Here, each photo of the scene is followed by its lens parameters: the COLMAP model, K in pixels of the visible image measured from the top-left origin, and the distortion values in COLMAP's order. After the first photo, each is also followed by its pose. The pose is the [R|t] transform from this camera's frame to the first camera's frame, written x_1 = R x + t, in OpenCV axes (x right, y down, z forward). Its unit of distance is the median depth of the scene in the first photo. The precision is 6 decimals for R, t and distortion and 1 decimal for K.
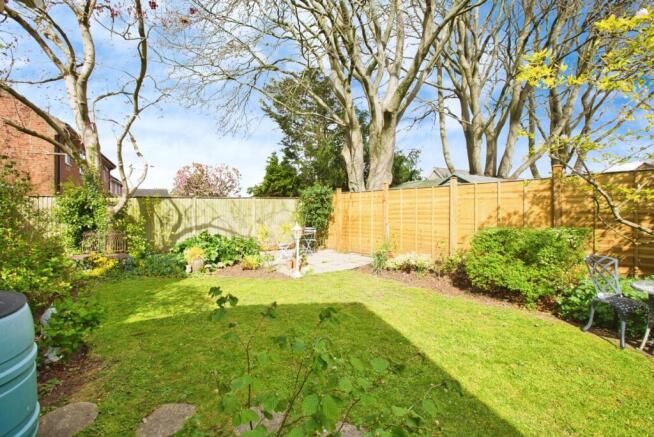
lens RADIAL K [[314.2, 0, 335.6], [0, 314.2, 208.5], [0, 0, 1]] dist [-0.004358, -0.000132]
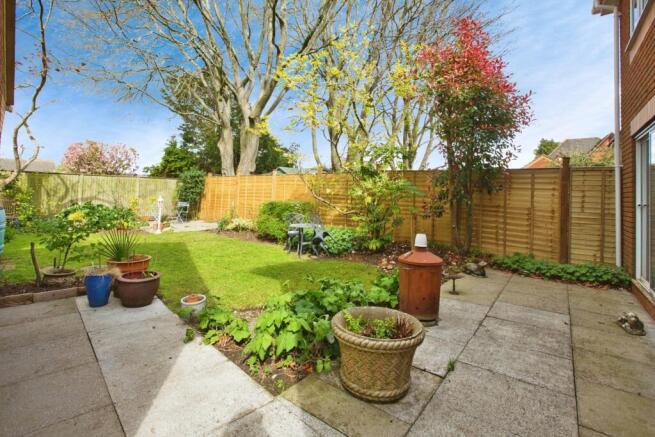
lens RADIAL K [[313.4, 0, 327.1], [0, 313.4, 180.6], [0, 0, 1]] dist [0.002735, 0.001087]
pose [[0.974529, 0.045673, 0.219561, 0.197747], [-0.037203, 0.998401, -0.042562, 0.004547], [-0.221154, 0.033309, 0.974670, -0.372436]]
